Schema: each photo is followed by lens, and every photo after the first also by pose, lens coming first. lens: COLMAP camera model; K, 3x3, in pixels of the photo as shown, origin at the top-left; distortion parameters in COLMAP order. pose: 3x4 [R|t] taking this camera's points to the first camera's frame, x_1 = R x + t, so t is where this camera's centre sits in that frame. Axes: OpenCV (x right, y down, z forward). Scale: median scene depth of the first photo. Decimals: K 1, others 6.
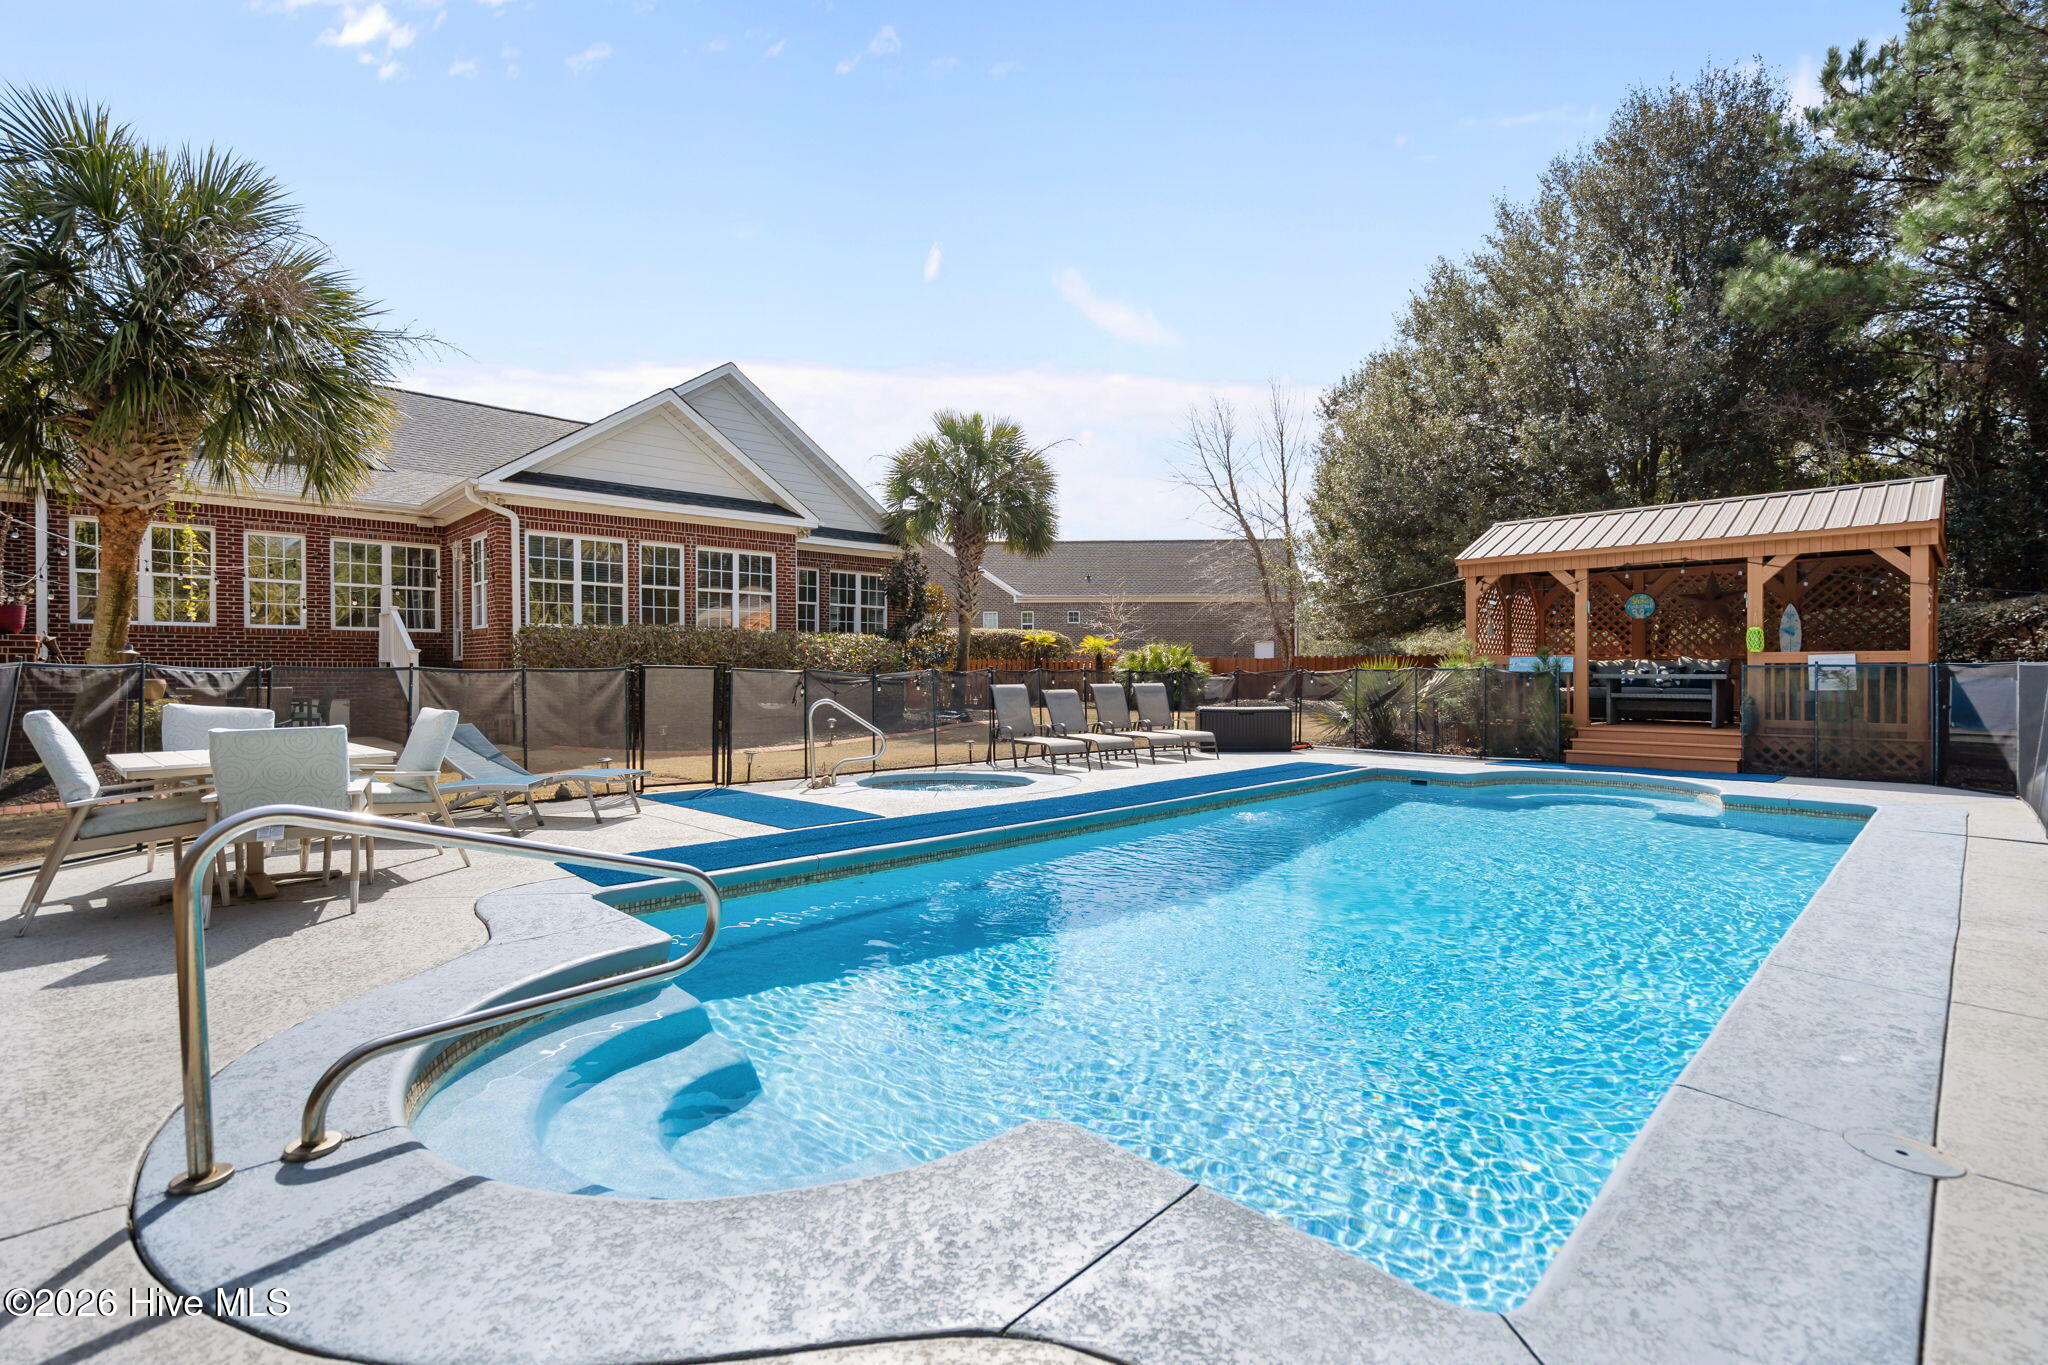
lens RADIAL K [[952.8, 0, 1031.0], [0, 952.8, 662.7], [0, 0, 1]] dist [0.001100, 0.000559]
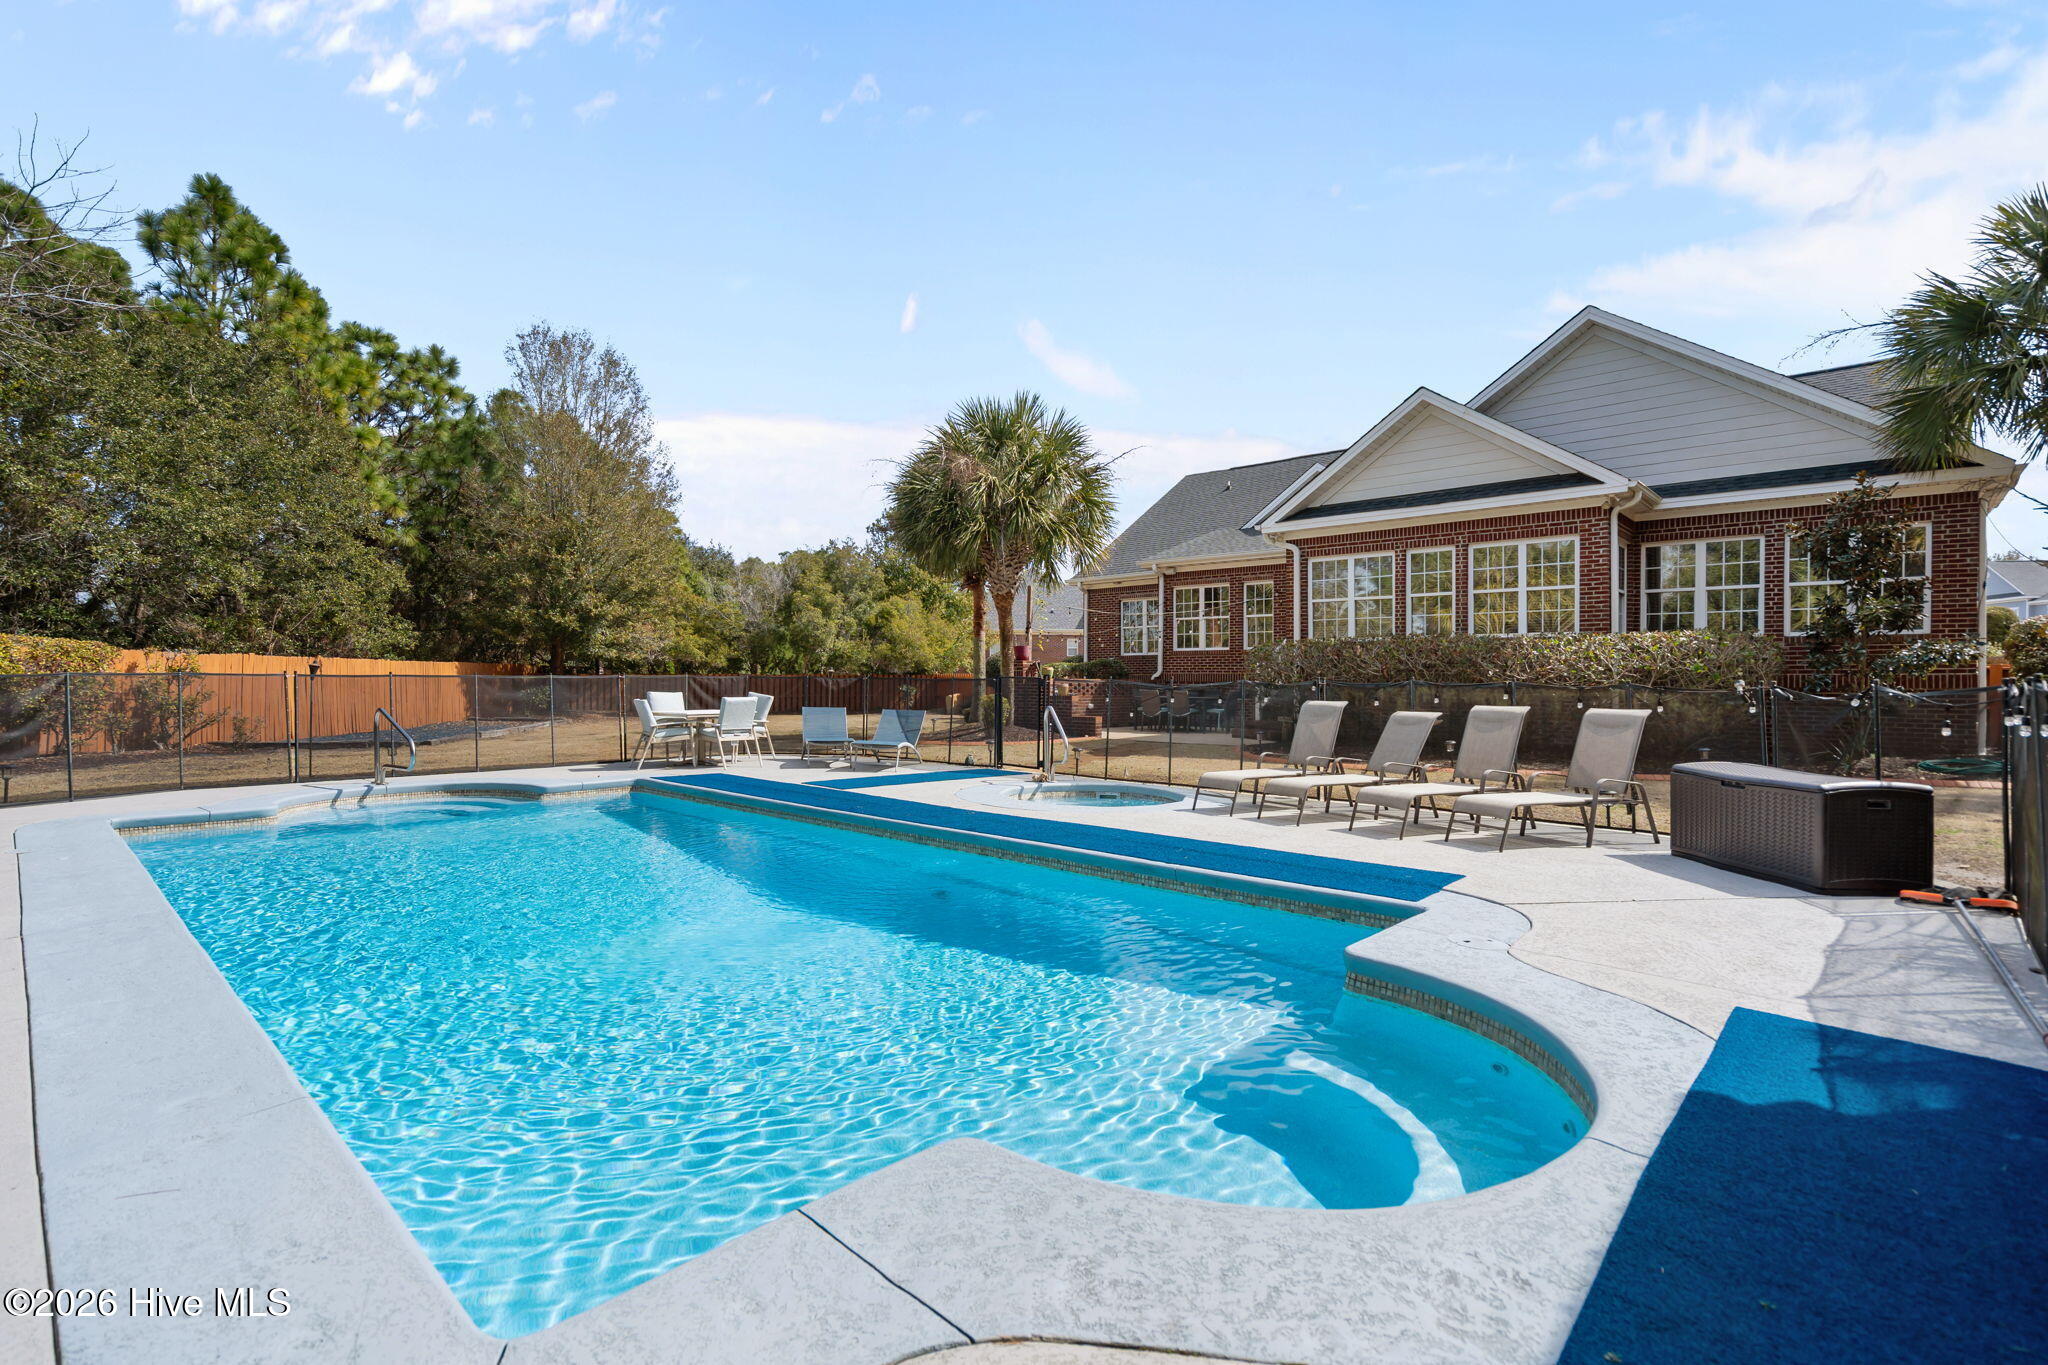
lens RADIAL K [[952.8, 0, 1017.9], [0, 952.8, 670.8], [0, 0, 1]] dist [0.001100, 0.000559]
pose [[0.045030, -0.001930, -0.998984, 1.054503], [0.004339, 0.999989, -0.001736, -0.003955], [0.998976, -0.004256, 0.045038, 1.022860]]
